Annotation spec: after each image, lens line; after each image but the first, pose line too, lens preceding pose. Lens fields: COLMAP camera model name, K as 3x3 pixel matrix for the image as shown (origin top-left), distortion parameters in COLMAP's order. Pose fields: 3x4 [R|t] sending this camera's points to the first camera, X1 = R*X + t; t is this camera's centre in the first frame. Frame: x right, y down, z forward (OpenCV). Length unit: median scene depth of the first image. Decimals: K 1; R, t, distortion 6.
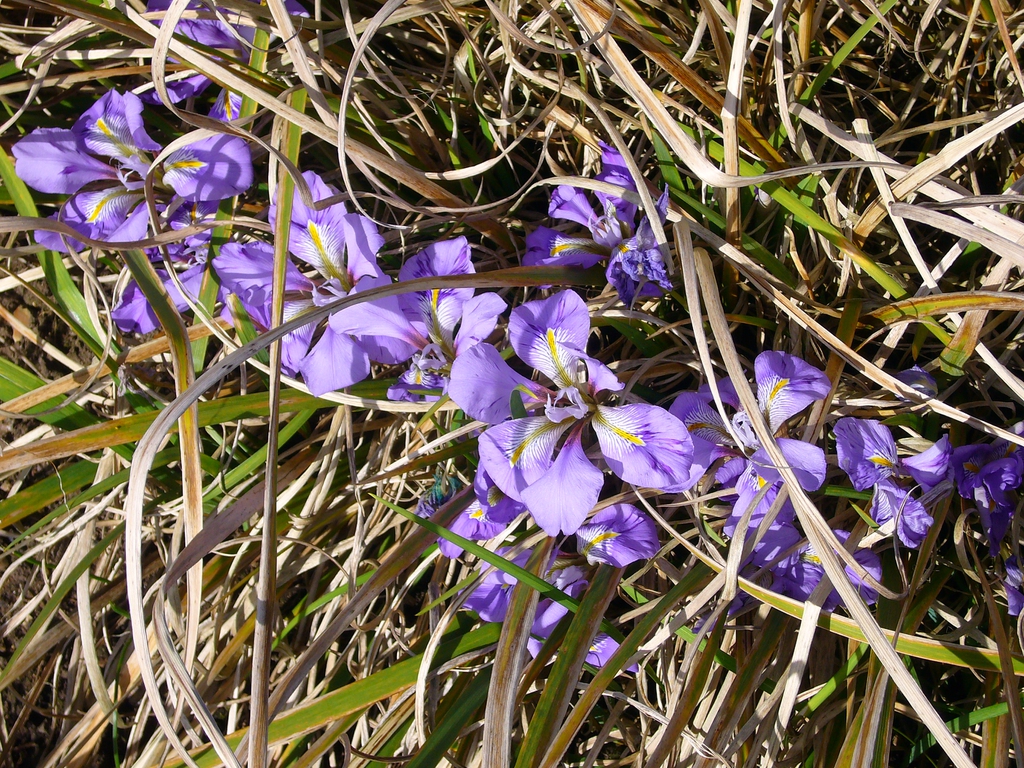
lens RADIAL K [[2387.7, 0, 510.7], [0, 2387.7, 384.8], [0, 0, 1]] dist [0.064008, 0.000000]
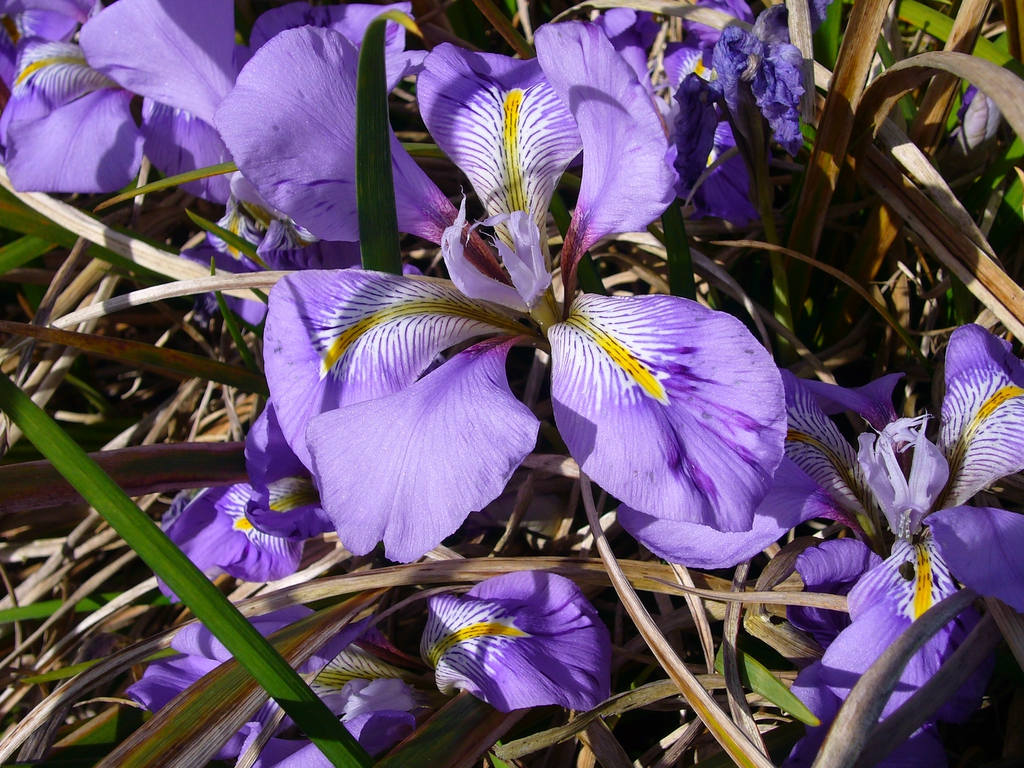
lens RADIAL K [[1436.1, 0, 516.4], [0, 1436.1, 381.5], [0, 0, 1]] dist [-0.039376, 0.000000]
pose [[0.953264, 0.301053, -0.025588, 0.037723], [-0.300148, 0.933881, -0.194365, 0.071964], [-0.034618, 0.192962, 0.980595, 0.765128]]
